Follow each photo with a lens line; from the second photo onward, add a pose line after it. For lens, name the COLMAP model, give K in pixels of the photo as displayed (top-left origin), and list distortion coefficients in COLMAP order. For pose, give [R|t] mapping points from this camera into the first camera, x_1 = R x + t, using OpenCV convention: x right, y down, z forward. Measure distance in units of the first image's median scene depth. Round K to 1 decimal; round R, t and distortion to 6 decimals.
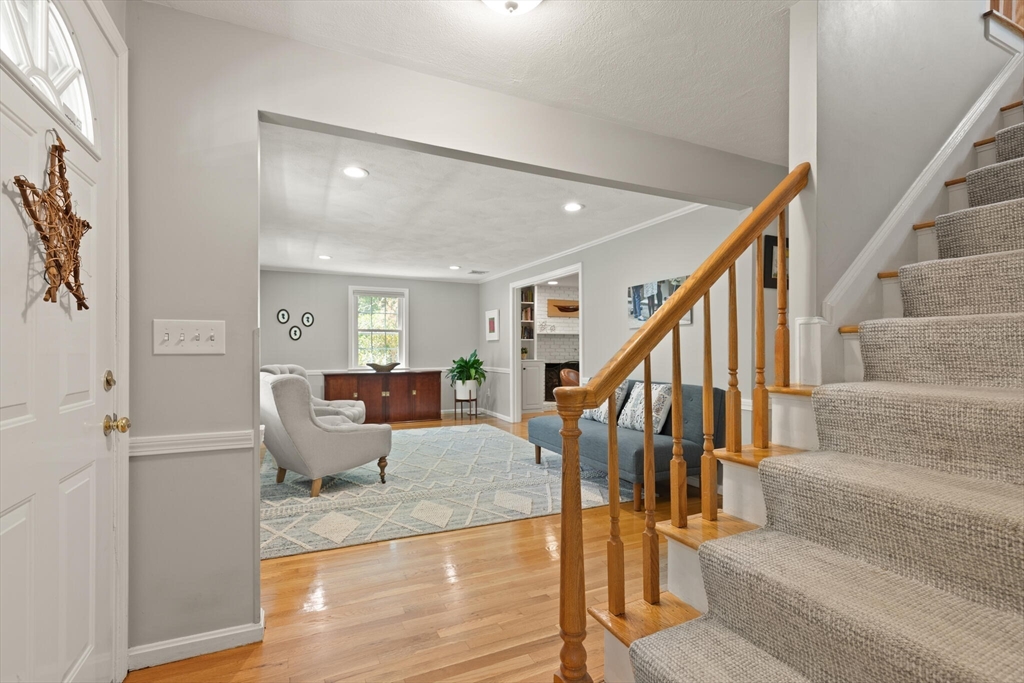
lens RADIAL K [[479.7, 0, 512.0], [0, 479.7, 341.5], [0, 0, 1]] dist [-0.000230, -0.000135]
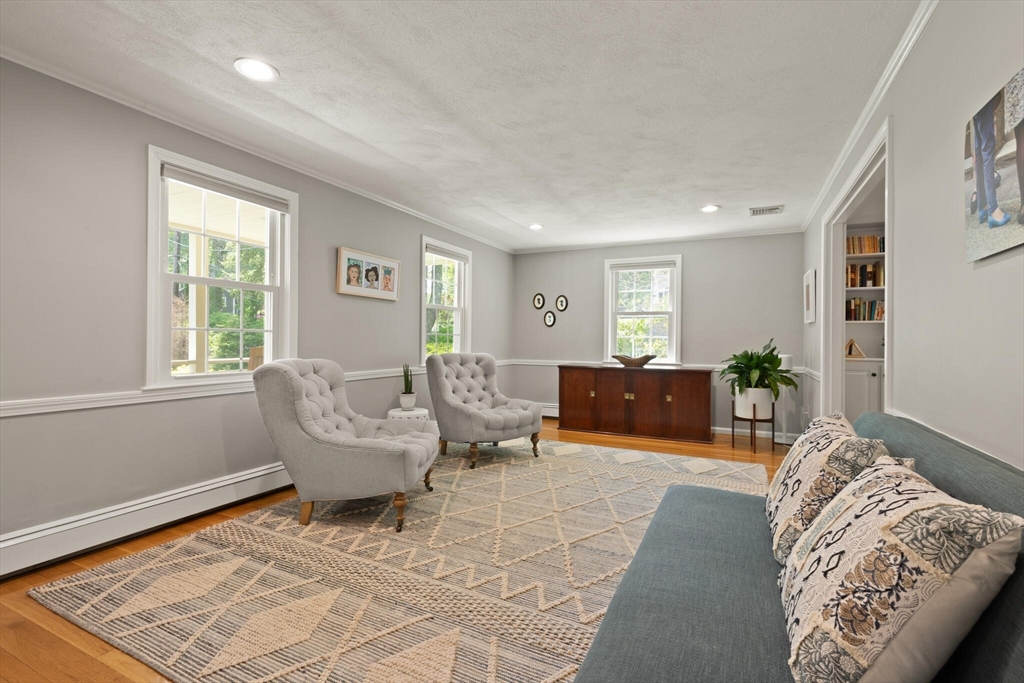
lens RADIAL K [[466.1, 0, 515.2], [0, 466.1, 337.7], [0, 0, 1]] dist [0.000702, -0.000266]
pose [[0.632770, 0.004783, -0.774325, 0.191424], [0.004042, 0.999947, 0.009479, 0.009414], [0.774330, -0.009128, 0.632717, 0.397446]]
